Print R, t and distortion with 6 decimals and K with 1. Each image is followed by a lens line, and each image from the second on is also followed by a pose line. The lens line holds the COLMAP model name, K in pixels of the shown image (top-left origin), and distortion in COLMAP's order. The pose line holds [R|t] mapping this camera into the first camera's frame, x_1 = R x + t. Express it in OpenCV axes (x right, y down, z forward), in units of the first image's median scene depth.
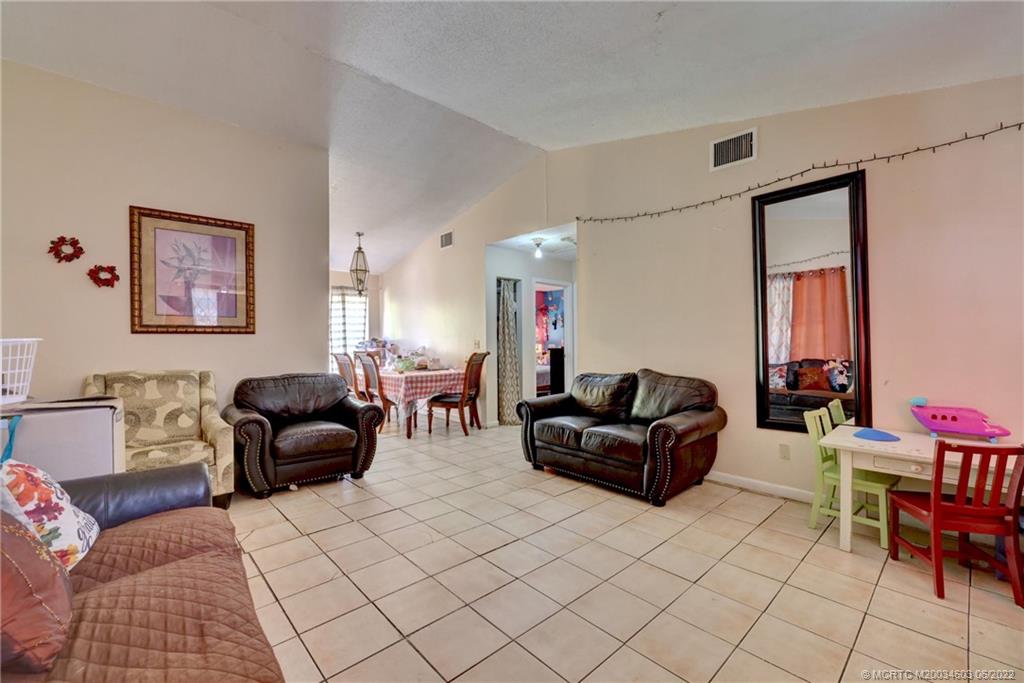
lens RADIAL K [[425.3, 0, 512.0], [0, 425.3, 341.5], [0, 0, 1]] dist [-0.003520, -0.000026]
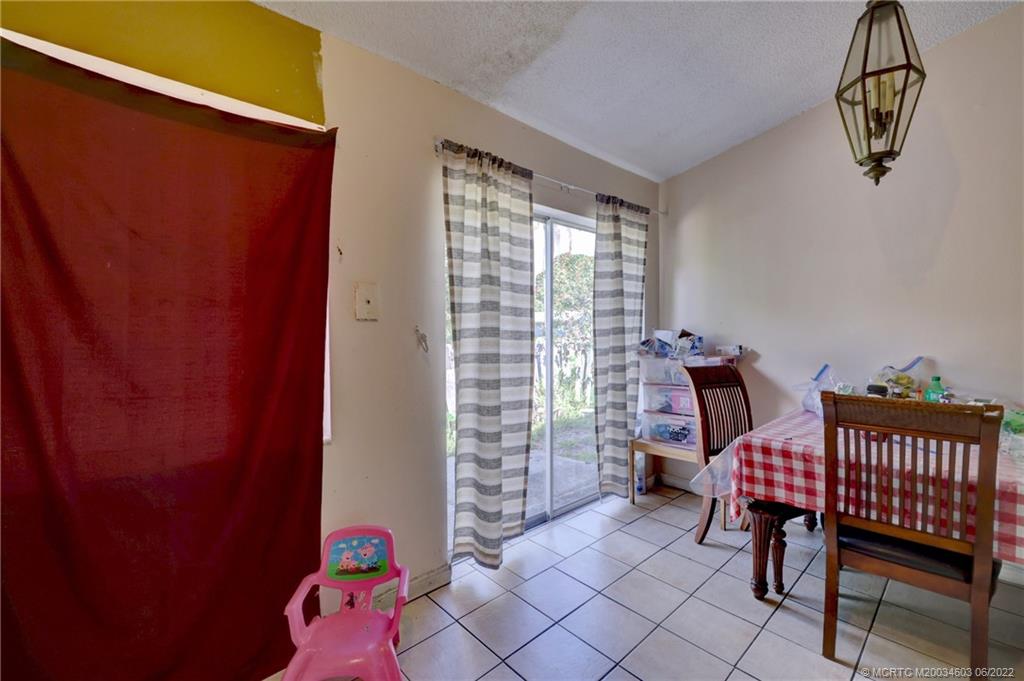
lens RADIAL K [[425.3, 0, 512.0], [0, 425.3, 340.5], [0, 0, 1]] dist [-0.003520, -0.000026]
pose [[0.999958, 0.007277, -0.005563, -0.972115], [-0.007147, 0.999708, 0.023101, -0.012955], [0.005730, -0.023060, 0.999718, 1.197320]]
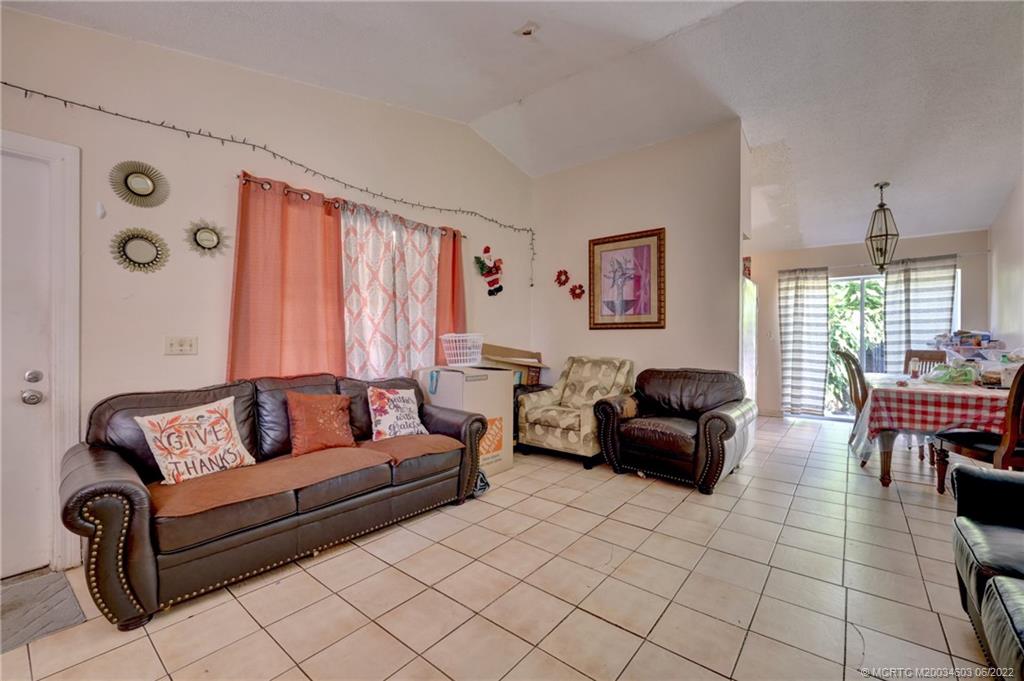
lens RADIAL K [[425.3, 0, 512.0], [0, 425.3, 340.5], [0, 0, 1]] dist [-0.003520, -0.000026]
pose [[0.150200, 0.015213, -0.988539, 0.419598], [-0.002136, 0.999884, 0.015063, -0.003402], [0.988653, -0.000151, 0.150215, 0.463253]]
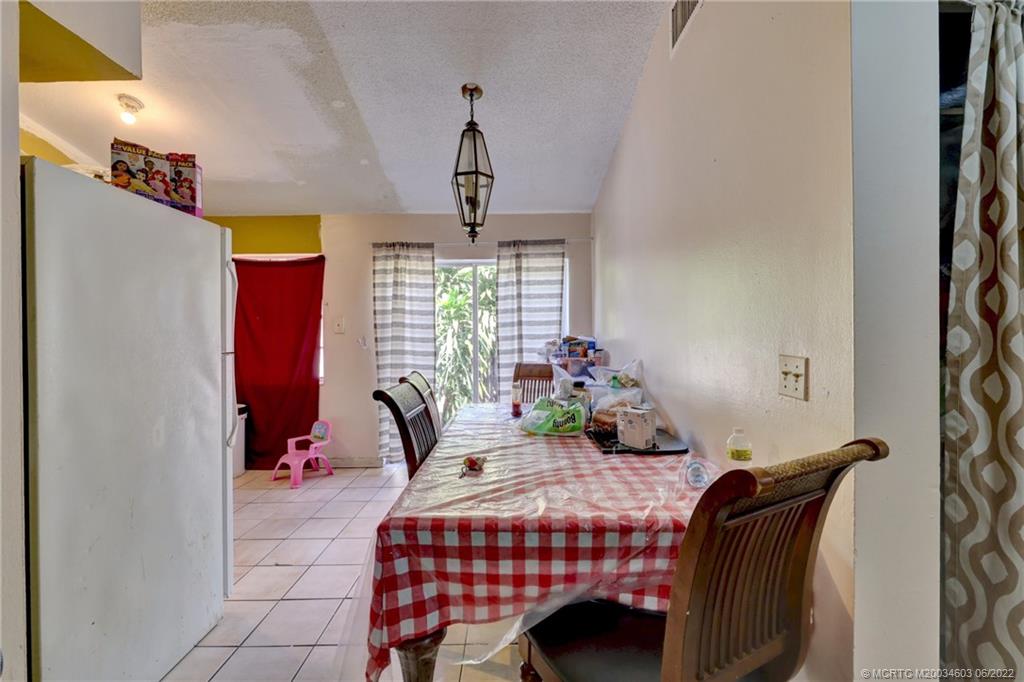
lens RADIAL K [[425.3, 0, 512.0], [0, 425.3, 341.0], [0, 0, 1]] dist [-0.003520, -0.000026]
pose [[0.734497, 0.010254, -0.678535, -0.070562], [-0.000011, 0.999886, 0.015099, -0.020680], [0.678612, -0.011083, 0.734413, 1.182496]]
